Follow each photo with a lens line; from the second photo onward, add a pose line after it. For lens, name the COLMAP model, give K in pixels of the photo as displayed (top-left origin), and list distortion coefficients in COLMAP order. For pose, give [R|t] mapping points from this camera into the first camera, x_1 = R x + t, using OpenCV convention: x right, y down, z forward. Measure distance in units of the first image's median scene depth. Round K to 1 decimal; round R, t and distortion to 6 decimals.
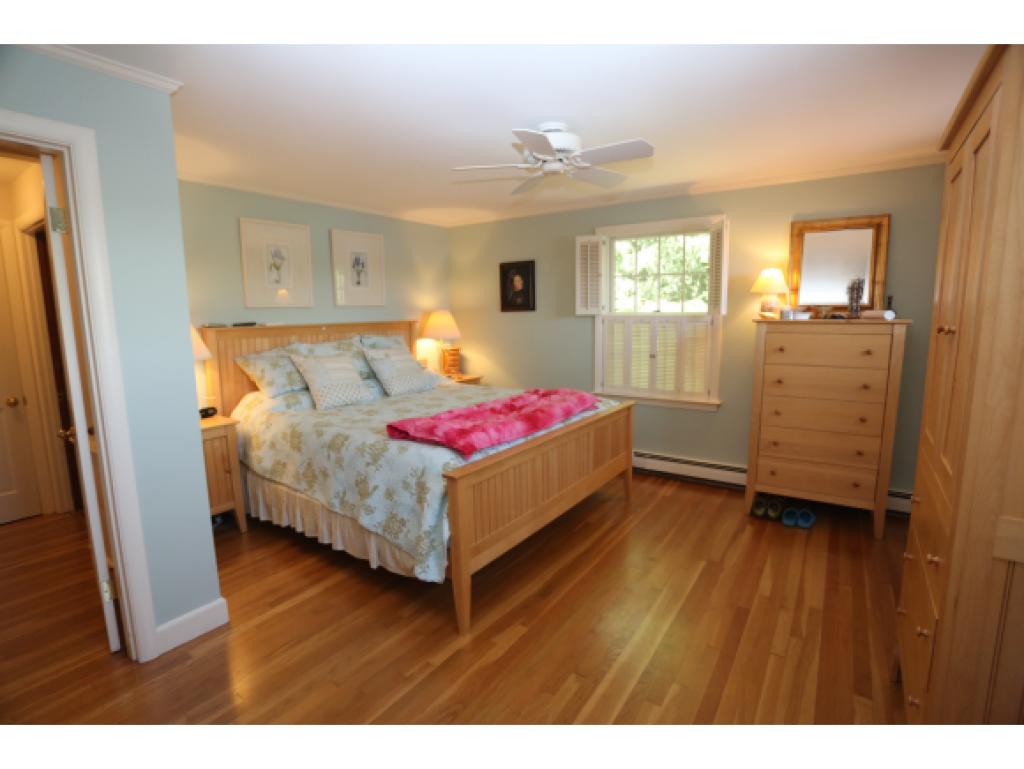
lens RADIAL K [[530.5, 0, 512.0], [0, 530.5, 384.5], [0, 0, 1]] dist [-0.004959, 0.000093]
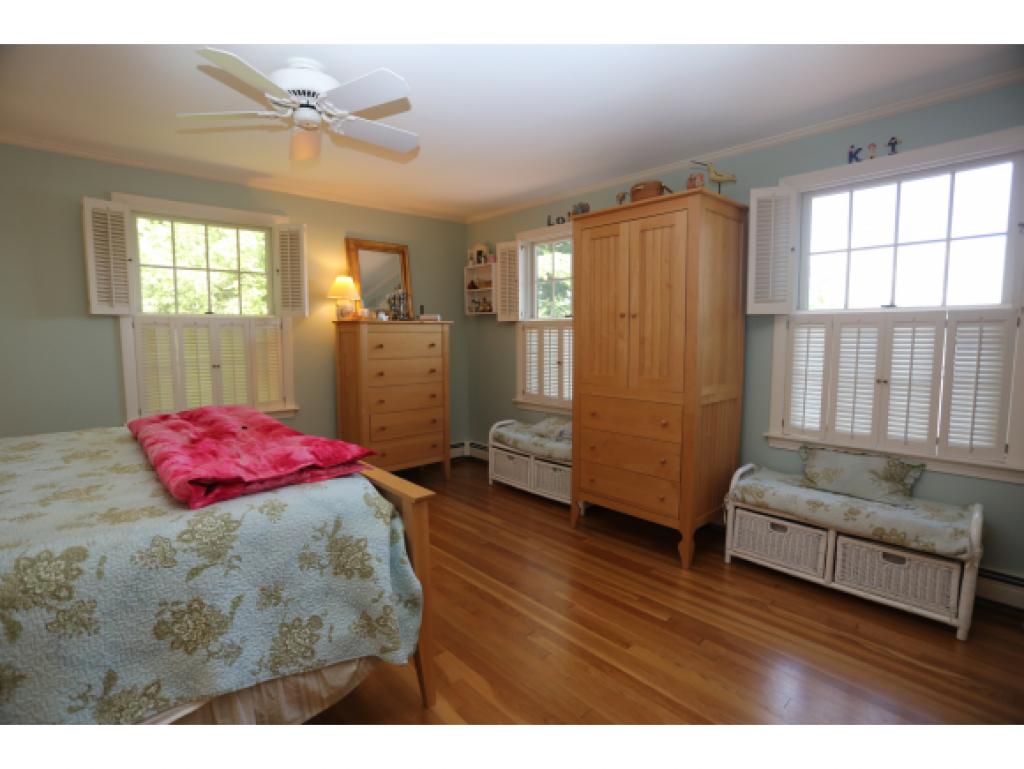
lens RADIAL K [[522.4, 0, 513.7], [0, 522.4, 354.3], [0, 0, 1]] dist [0.089169, 0.000267]
pose [[0.249878, -0.039794, 0.967459, -0.527438], [0.144523, 0.989496, 0.003373, -0.009821], [-0.957431, 0.138977, 0.253004, 0.418675]]
